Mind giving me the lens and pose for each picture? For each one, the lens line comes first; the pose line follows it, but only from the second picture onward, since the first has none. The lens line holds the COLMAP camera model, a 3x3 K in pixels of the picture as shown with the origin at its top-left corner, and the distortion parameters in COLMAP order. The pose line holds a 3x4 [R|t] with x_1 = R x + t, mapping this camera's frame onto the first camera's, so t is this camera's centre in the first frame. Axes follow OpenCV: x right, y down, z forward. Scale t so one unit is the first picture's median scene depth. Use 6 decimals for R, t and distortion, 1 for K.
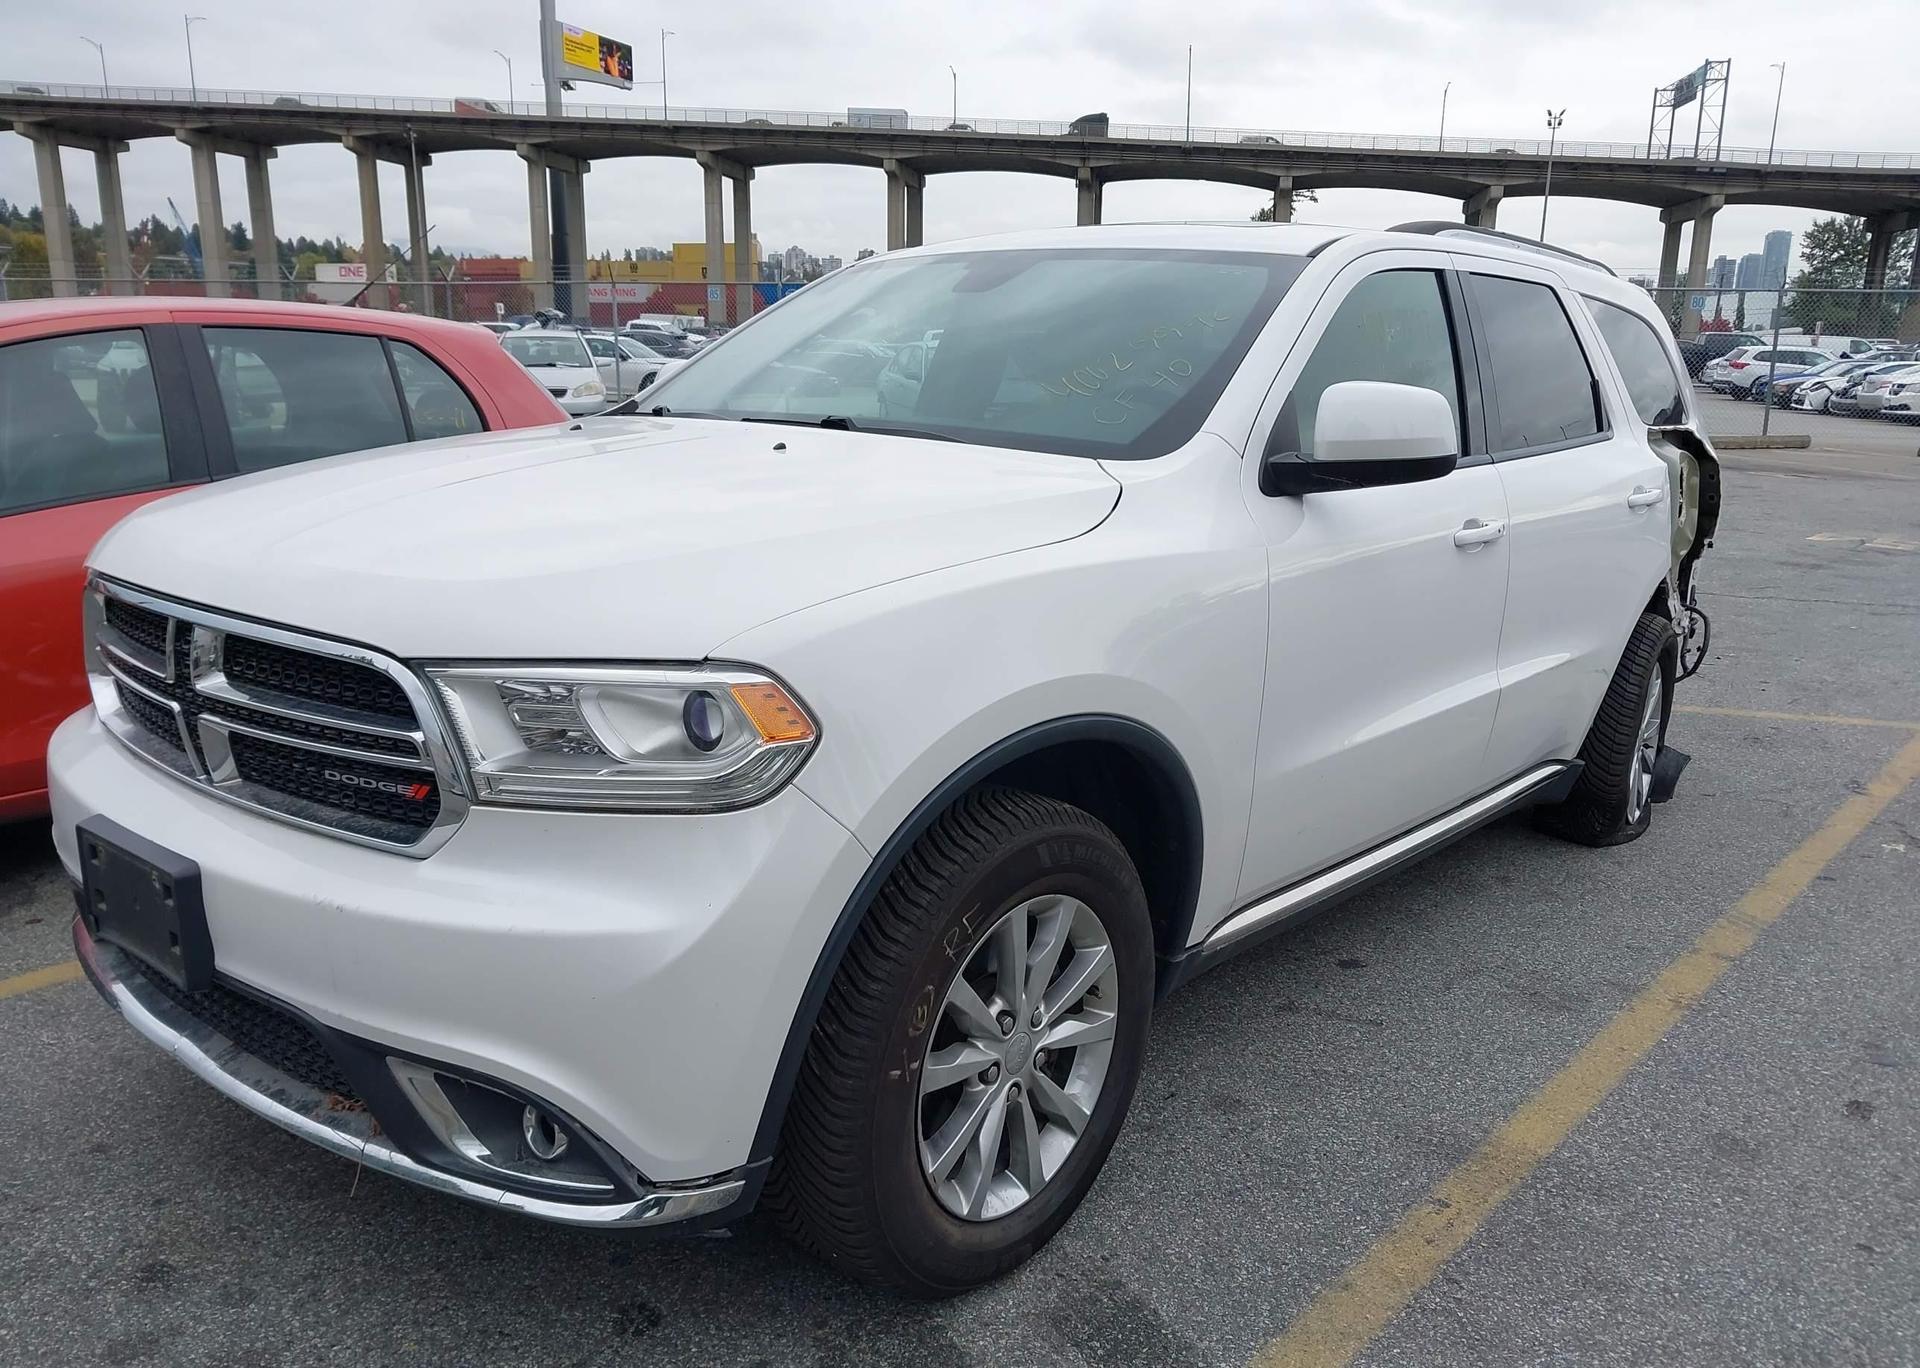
lens RADIAL K [[1535.3, 0, 952.7], [0, 1535.3, 688.6], [0, 0, 1]] dist [0.006333, -0.006486]
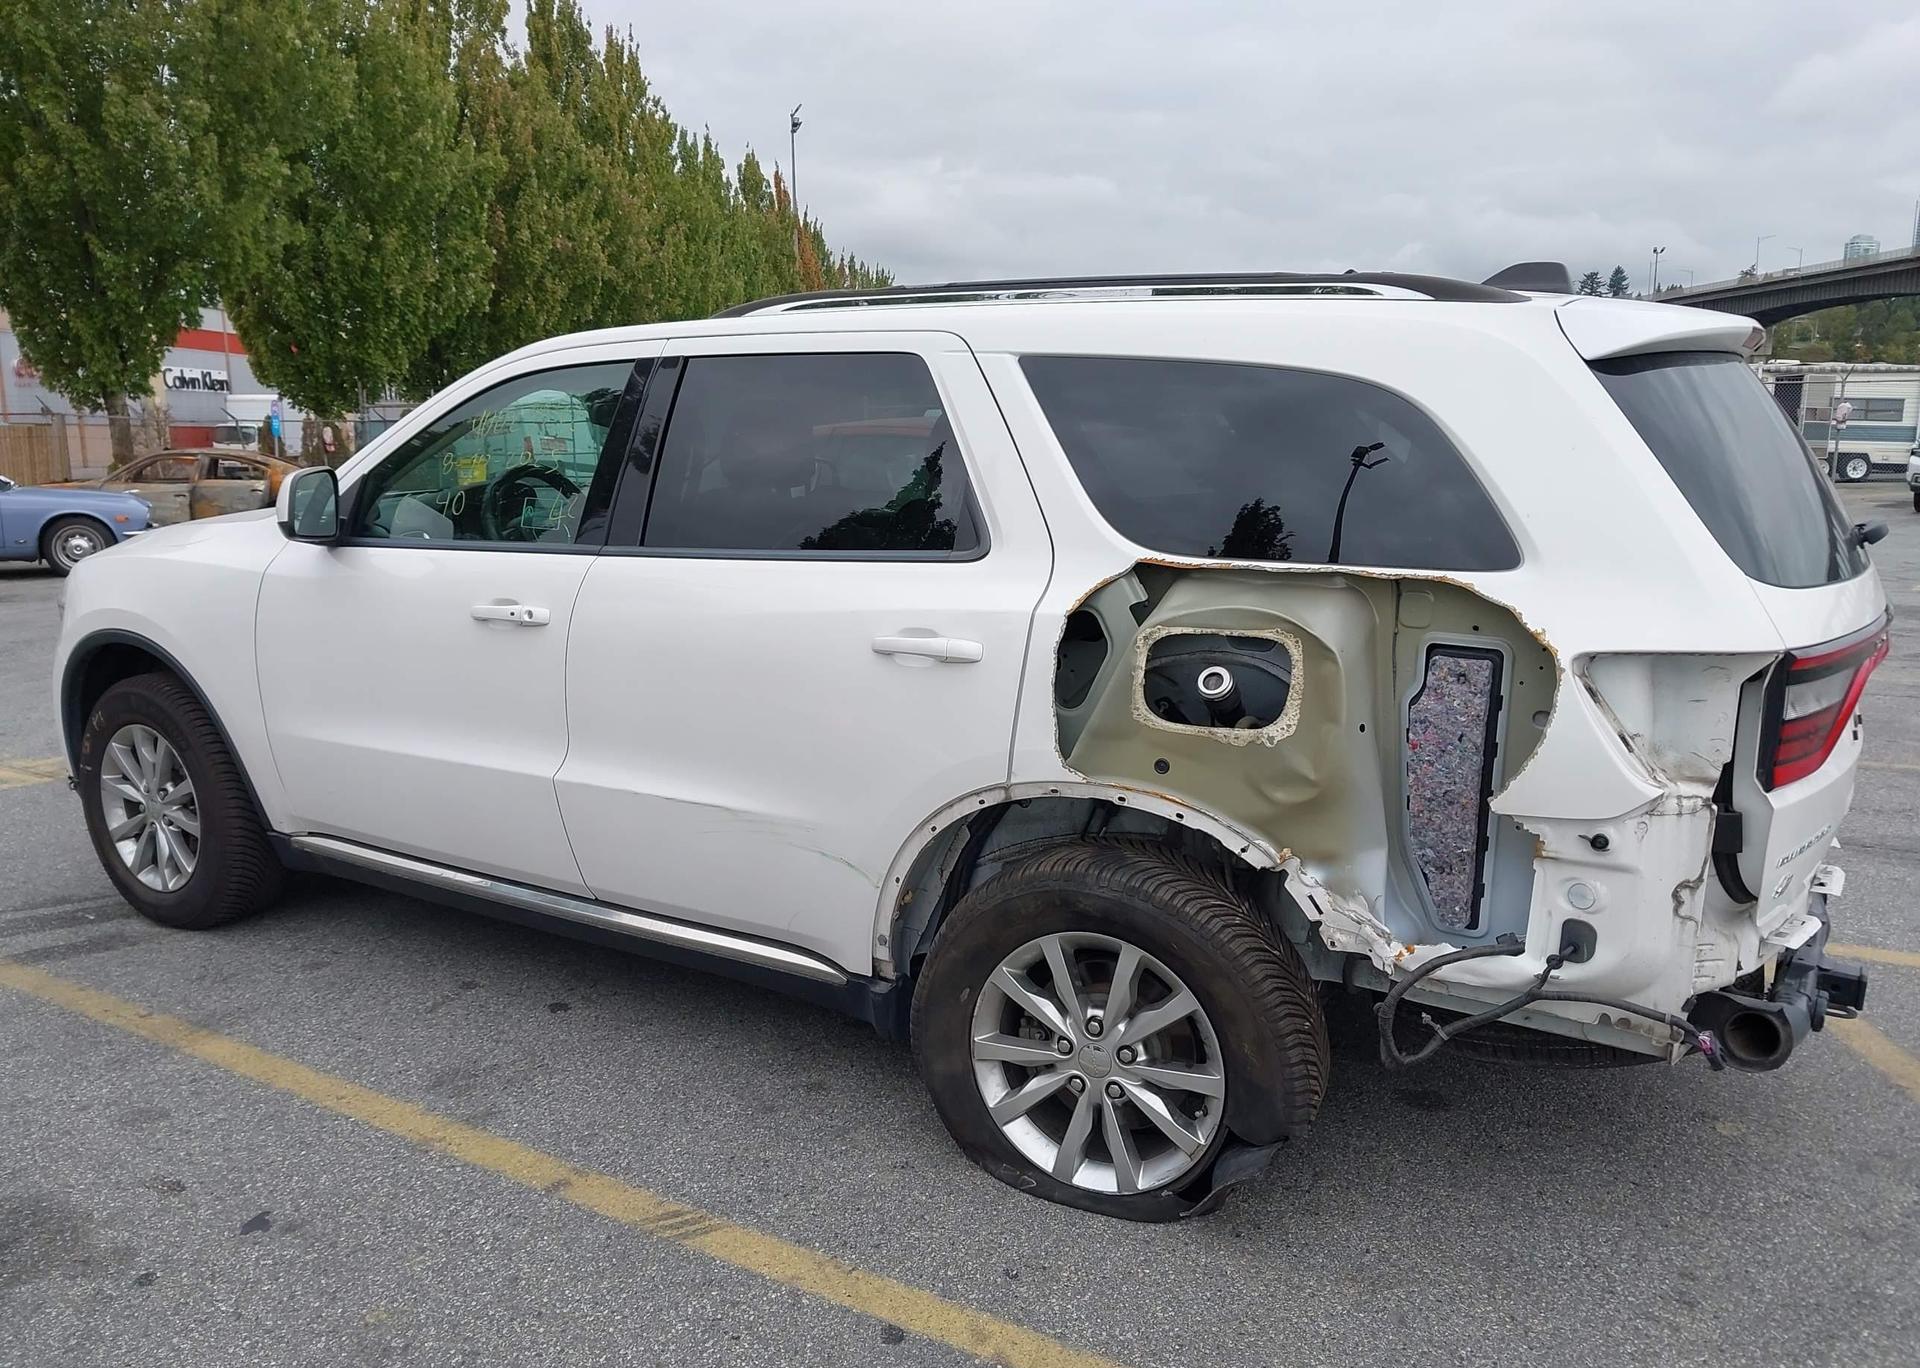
lens RADIAL K [[1535.3, 0, 919.4], [0, 1535.3, 683.2], [0, 0, 1]] dist [0.006333, -0.006486]
pose [[0.117875, 0.142959, -0.982684, 0.827189], [-0.205419, 0.971689, 0.116719, -0.137174], [0.971550, 0.188103, 0.143905, 0.661797]]
